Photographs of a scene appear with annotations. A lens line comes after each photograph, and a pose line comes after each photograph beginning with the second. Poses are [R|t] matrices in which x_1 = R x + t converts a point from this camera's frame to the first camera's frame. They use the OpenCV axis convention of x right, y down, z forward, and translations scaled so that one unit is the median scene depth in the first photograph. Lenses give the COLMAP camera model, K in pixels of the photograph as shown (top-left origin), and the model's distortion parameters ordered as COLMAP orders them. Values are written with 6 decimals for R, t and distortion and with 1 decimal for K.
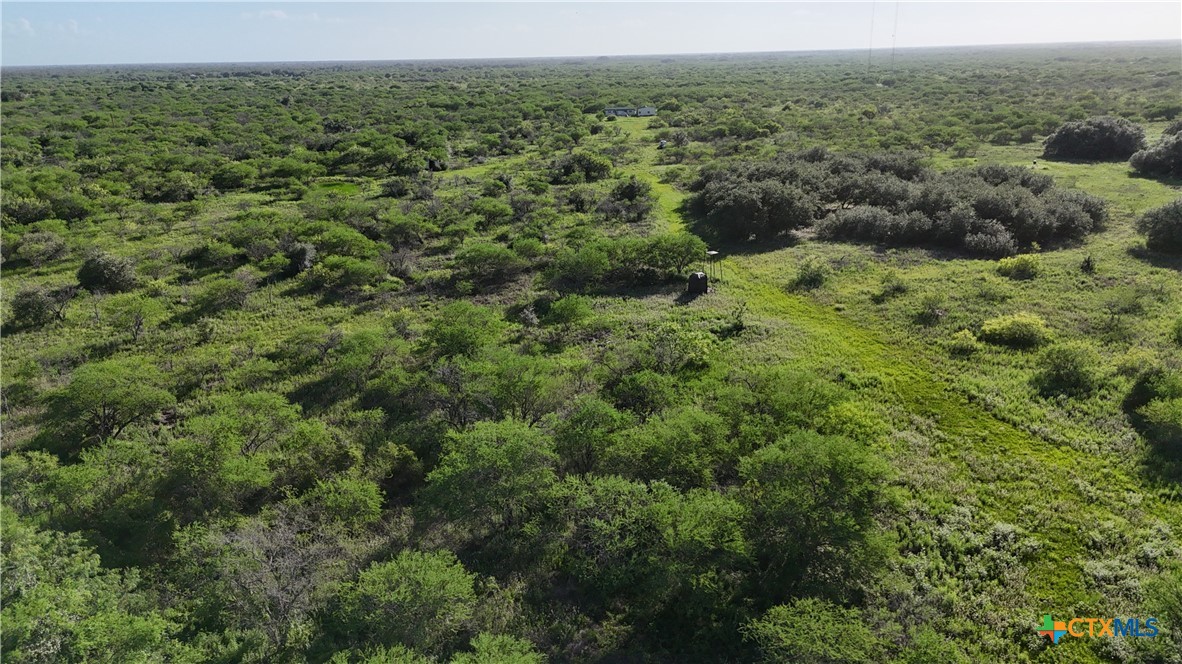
lens RADIAL K [[864.3, 0, 586.0], [0, 864.3, 334.4], [0, 0, 1]] dist [0.048196, -0.048359]
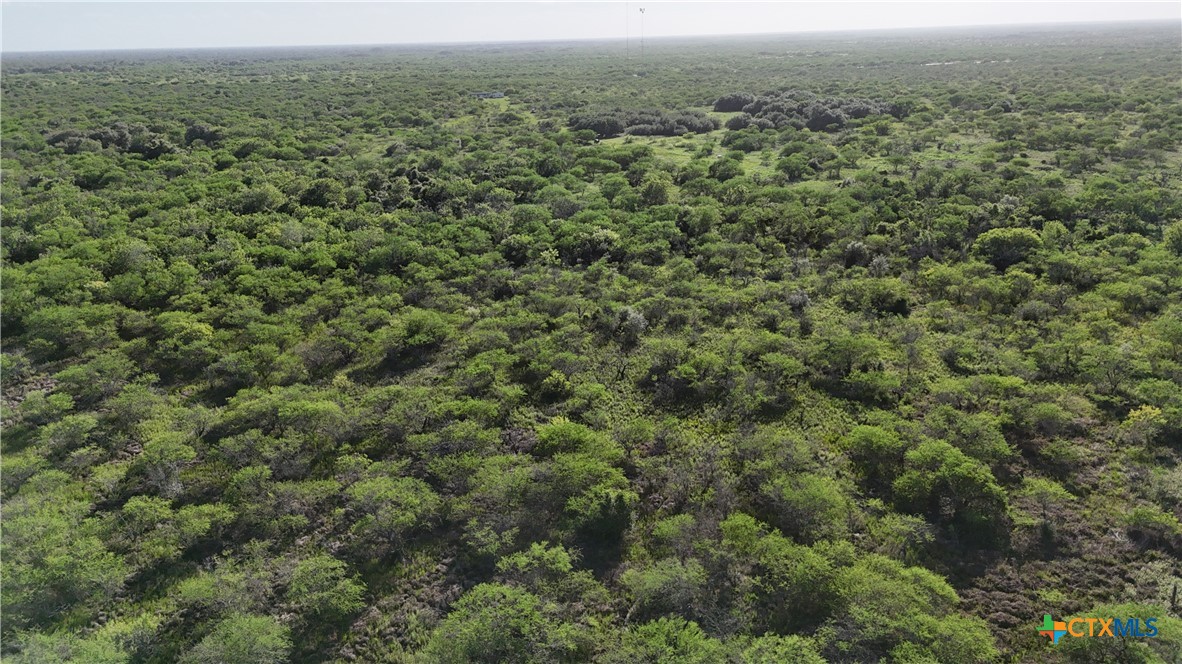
lens RADIAL K [[864.3, 0, 595.4], [0, 864.3, 331.6], [0, 0, 1]] dist [0.048196, -0.048359]
pose [[0.962335, -0.088877, 0.256926, -0.215038], [0.086388, 0.996041, 0.020984, 0.160582], [-0.257774, 0.002002, 0.966203, -0.595471]]
